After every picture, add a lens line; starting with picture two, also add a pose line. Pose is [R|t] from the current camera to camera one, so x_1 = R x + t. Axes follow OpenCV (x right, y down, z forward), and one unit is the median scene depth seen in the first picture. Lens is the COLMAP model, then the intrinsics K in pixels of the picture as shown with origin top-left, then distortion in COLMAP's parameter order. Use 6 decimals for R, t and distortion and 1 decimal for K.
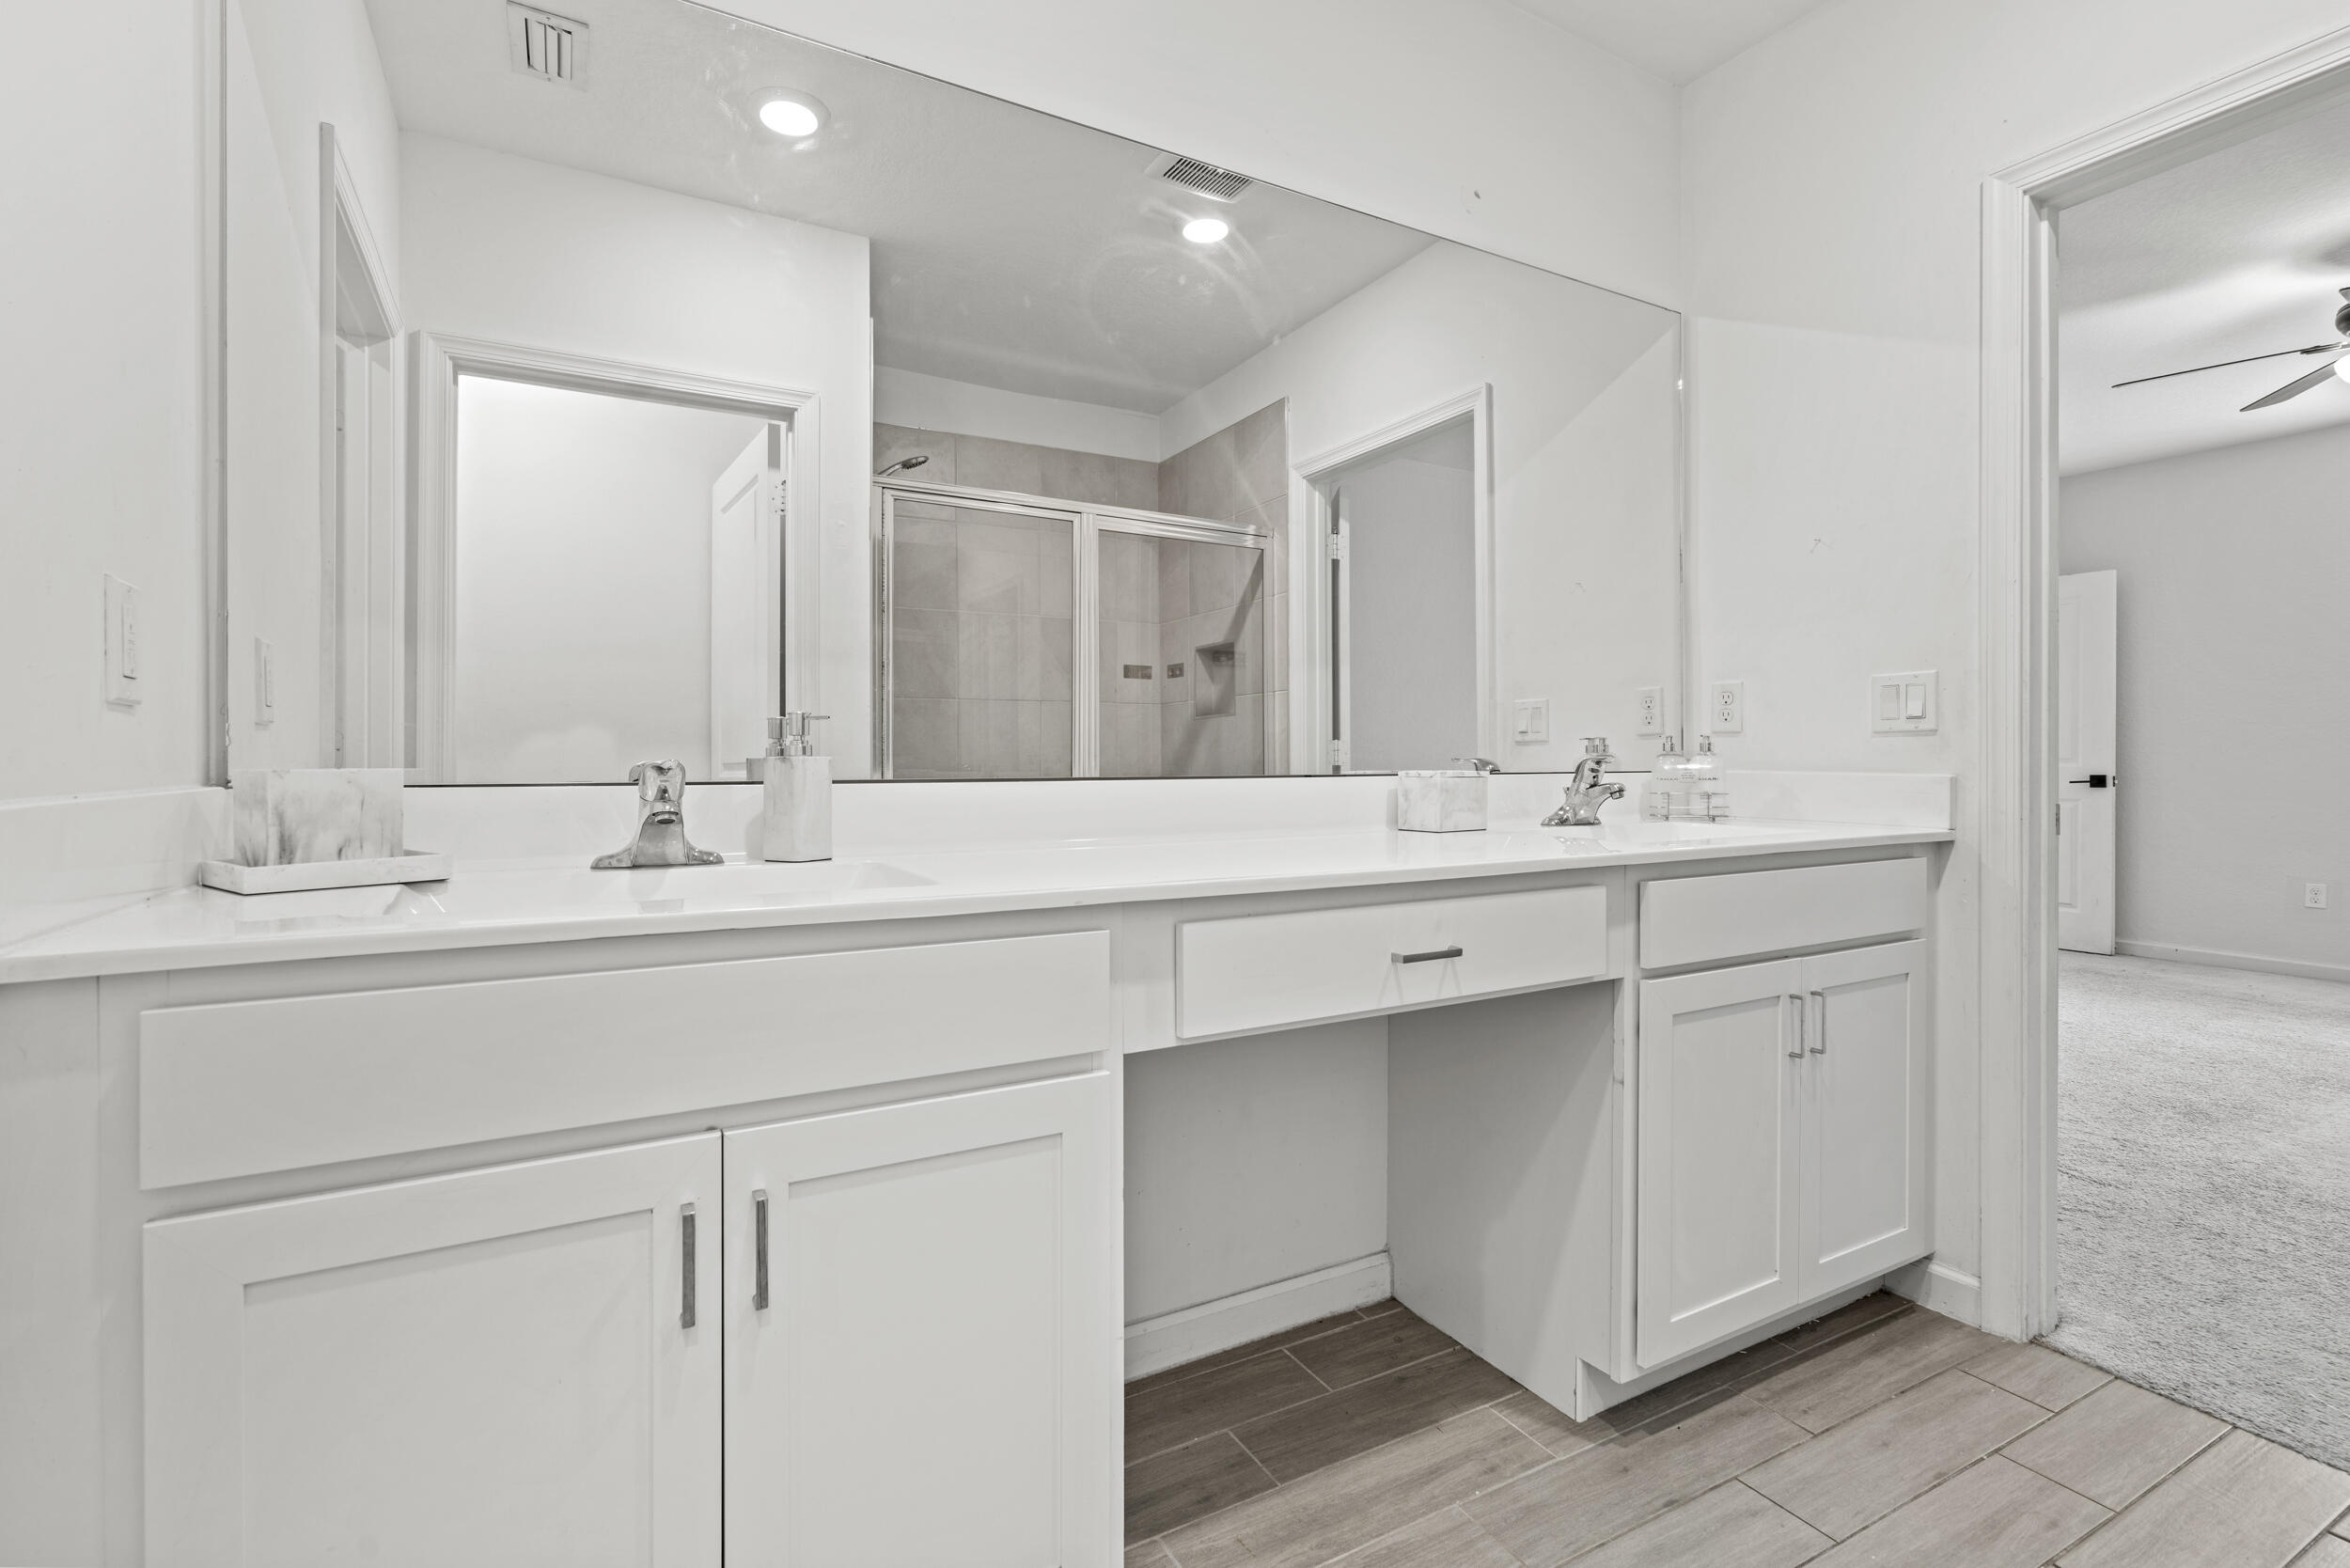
lens RADIAL K [[1056.5, 0, 1174.2], [0, 1056.5, 781.1], [0, 0, 1]] dist [-0.004769, 0.002552]
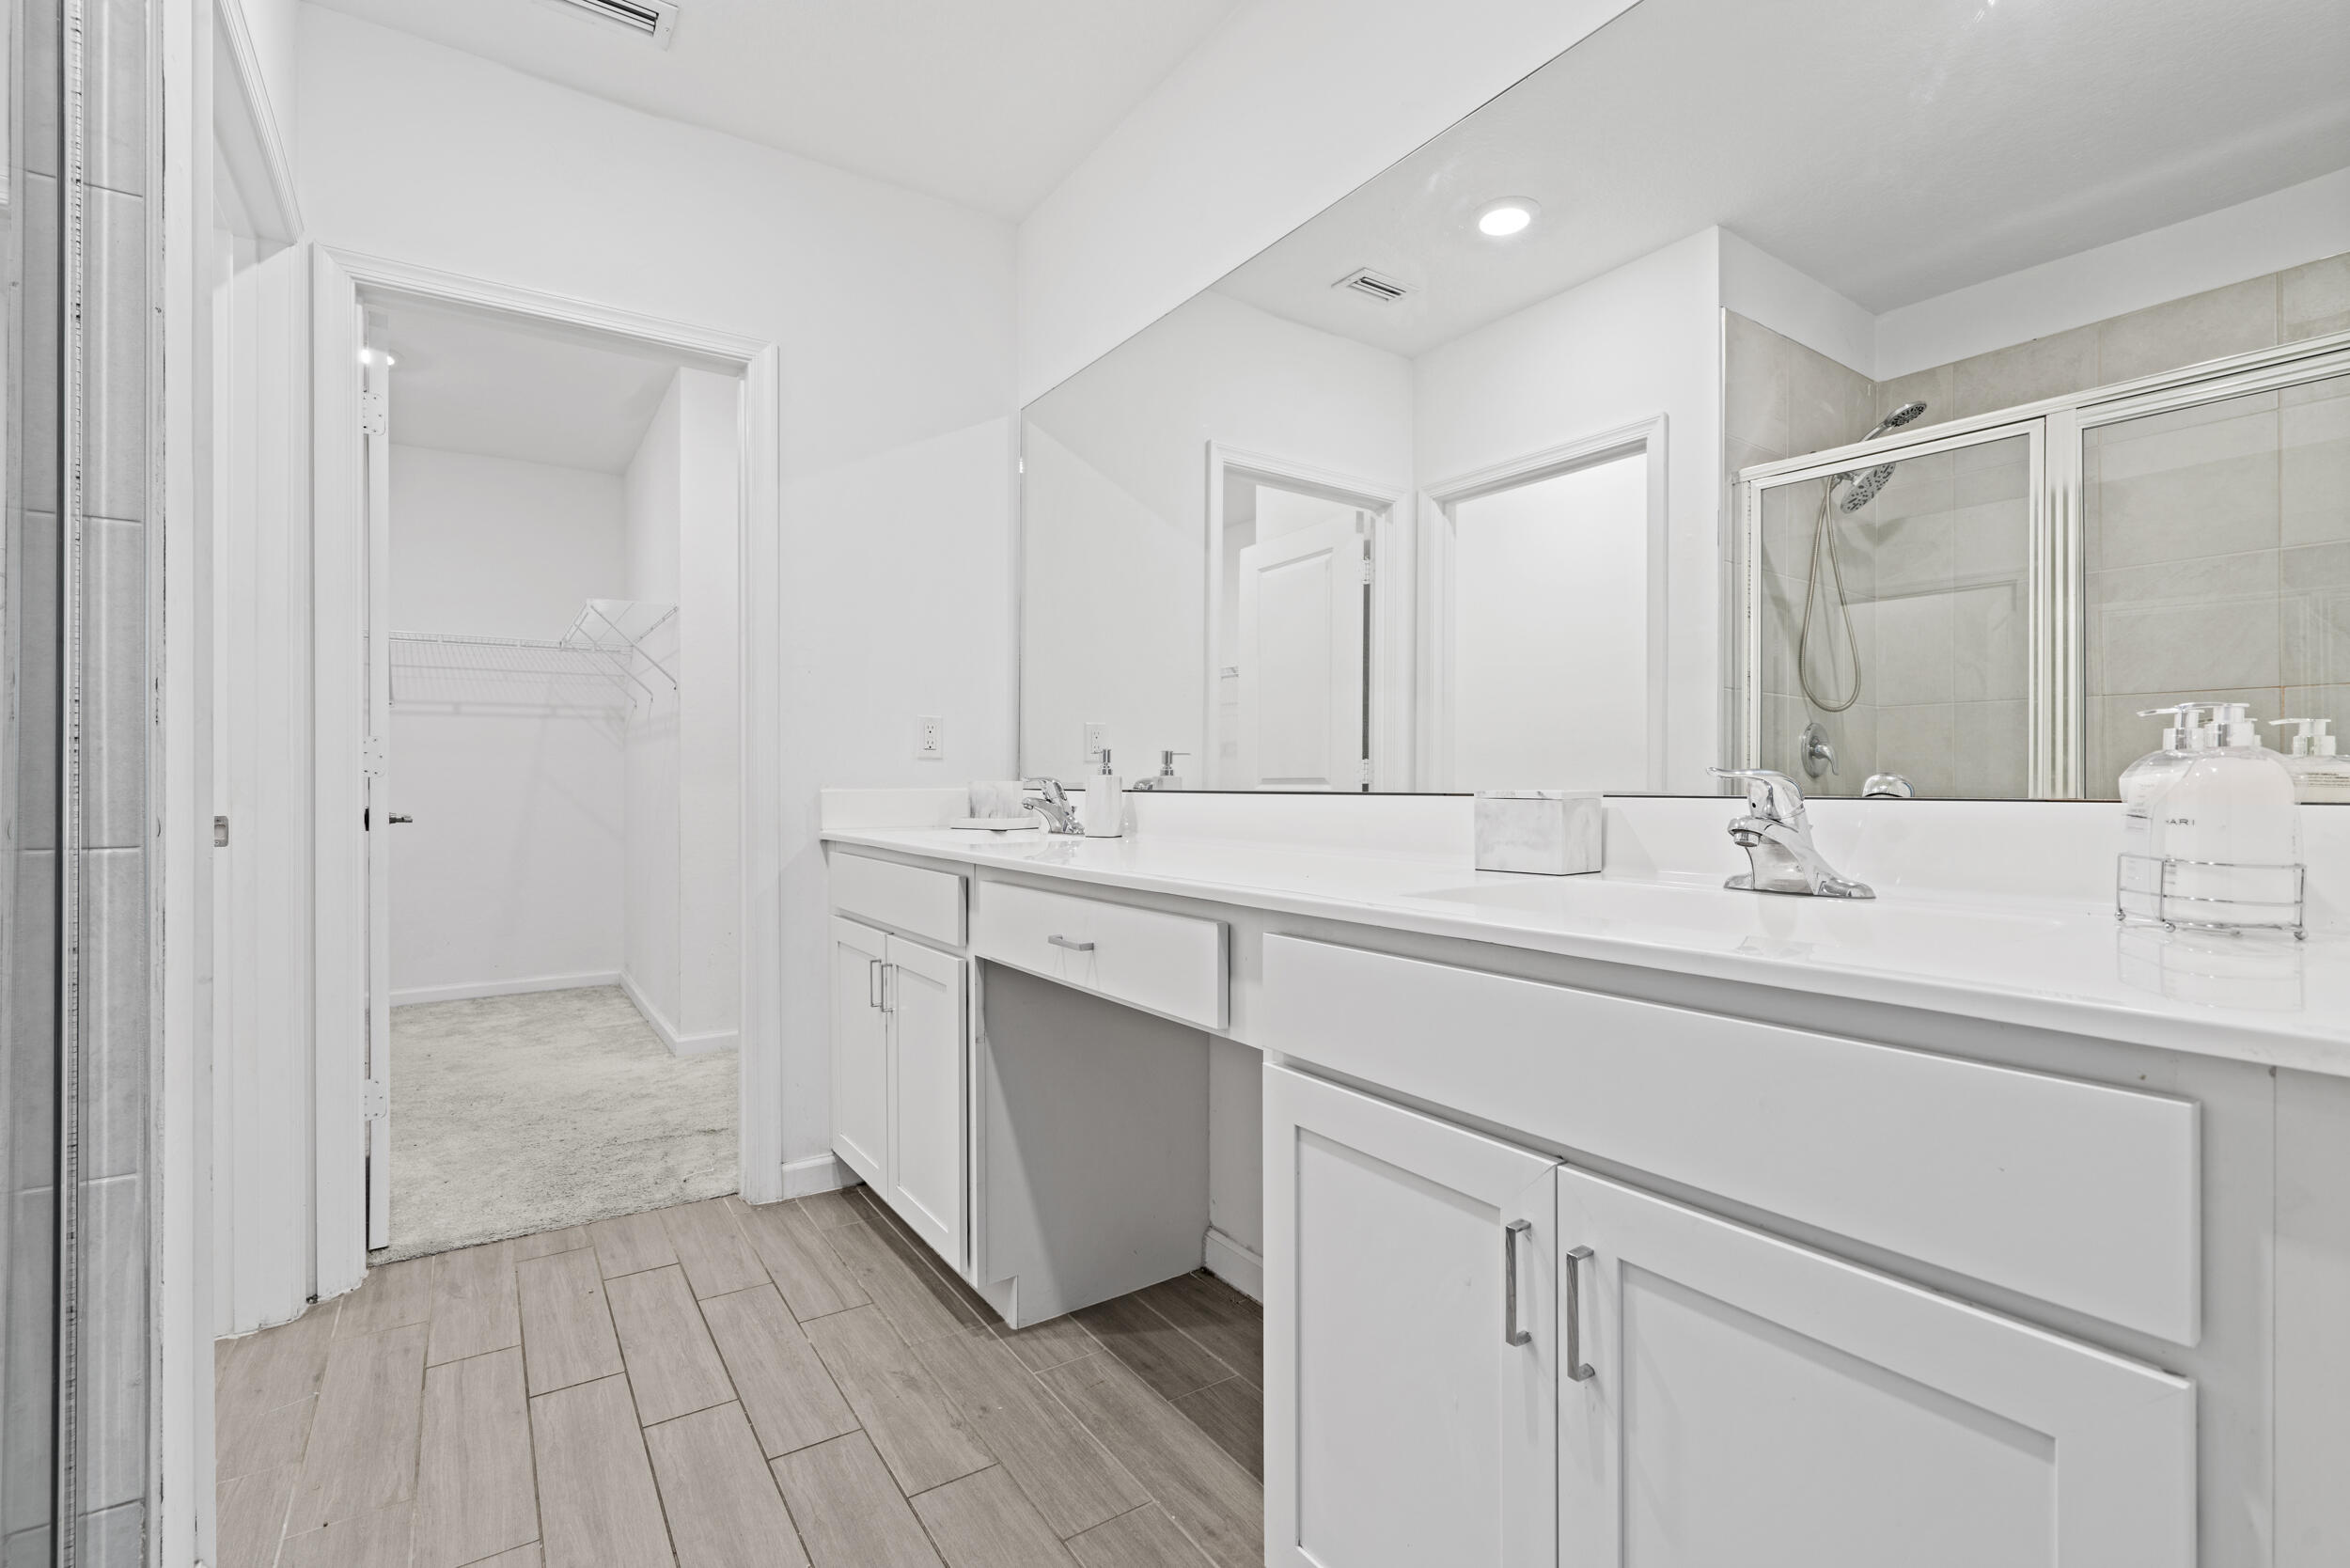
lens RADIAL K [[1056.5, 0, 1169.7], [0, 1056.5, 772.7], [0, 0, 1]] dist [-0.004769, 0.002552]
pose [[0.087193, -0.004294, -0.996182, 1.258521], [-0.015159, 0.999869, -0.005637, -0.018952], [0.996076, 0.015593, 0.087116, 0.886049]]
